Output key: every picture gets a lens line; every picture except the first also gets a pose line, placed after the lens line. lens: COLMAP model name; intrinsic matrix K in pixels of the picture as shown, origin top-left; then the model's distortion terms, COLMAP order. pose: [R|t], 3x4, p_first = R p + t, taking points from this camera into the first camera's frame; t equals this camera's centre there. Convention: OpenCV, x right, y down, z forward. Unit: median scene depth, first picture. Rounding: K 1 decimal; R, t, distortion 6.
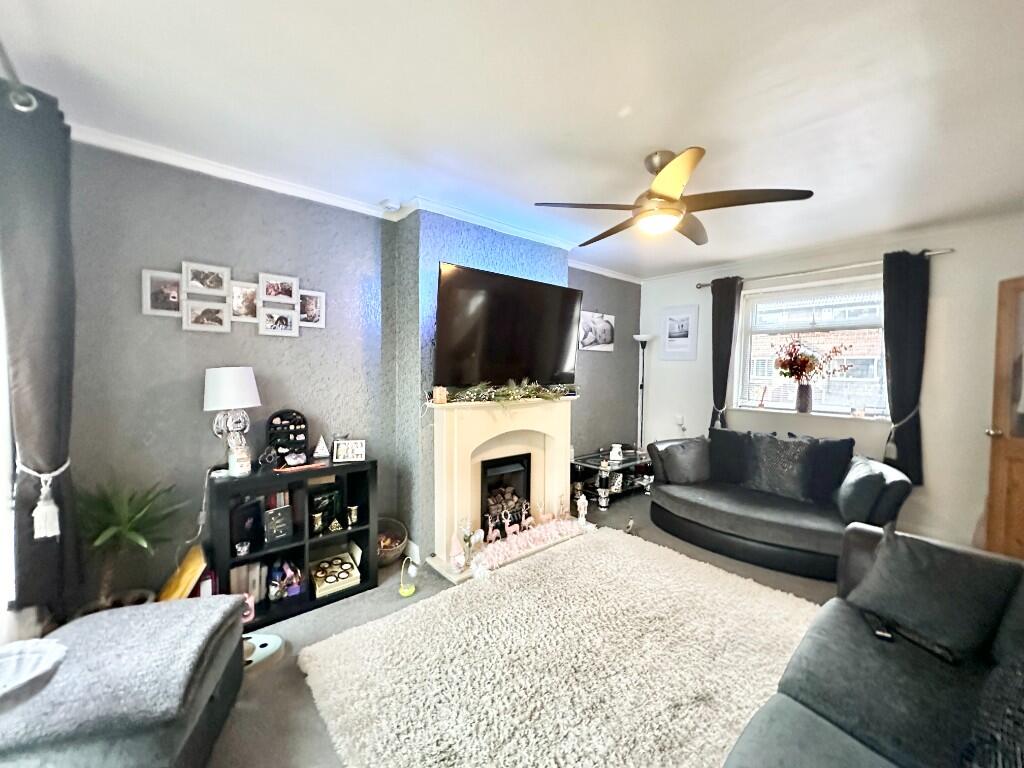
lens RADIAL K [[410.0, 0, 512.0], [0, 410.0, 384.0], [0, 0, 1]] dist [0.000344, 0.000015]
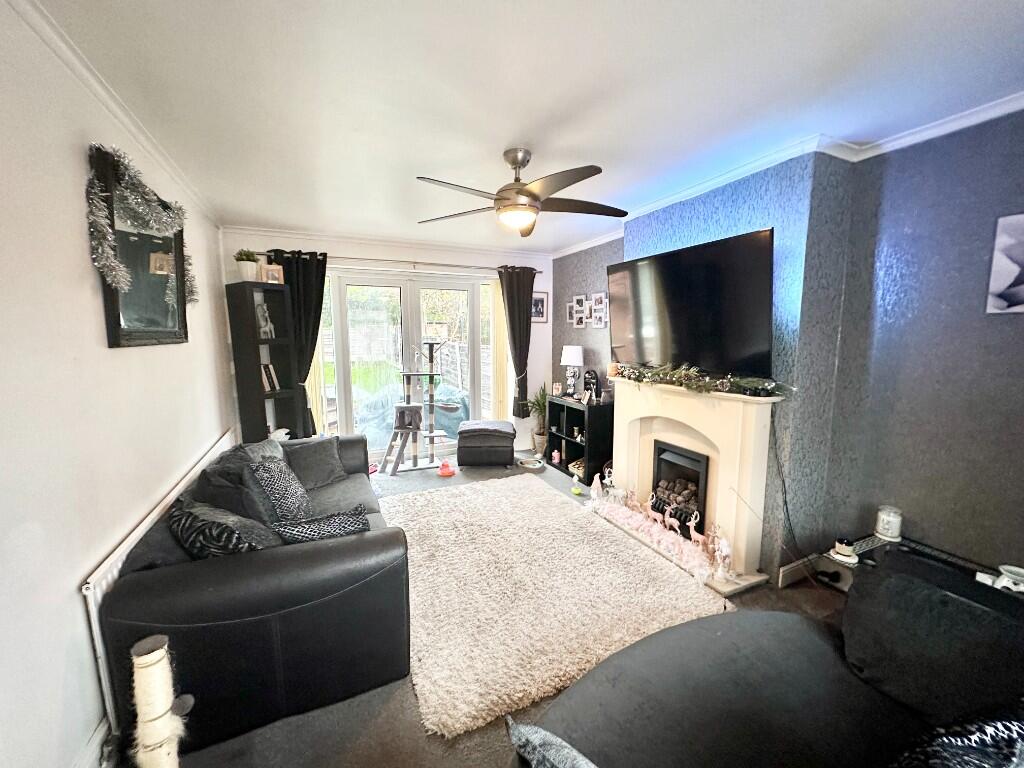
lens RADIAL K [[419.6, 0, 512.0], [0, 419.6, 384.0], [0, 0, 1]] dist [0.000042, -0.000027]
pose [[-0.278614, 0.103754, -0.954782, 1.325256], [-0.039352, 0.992079, 0.119290, -0.082014], [0.959597, 0.070809, -0.272325, 1.200014]]
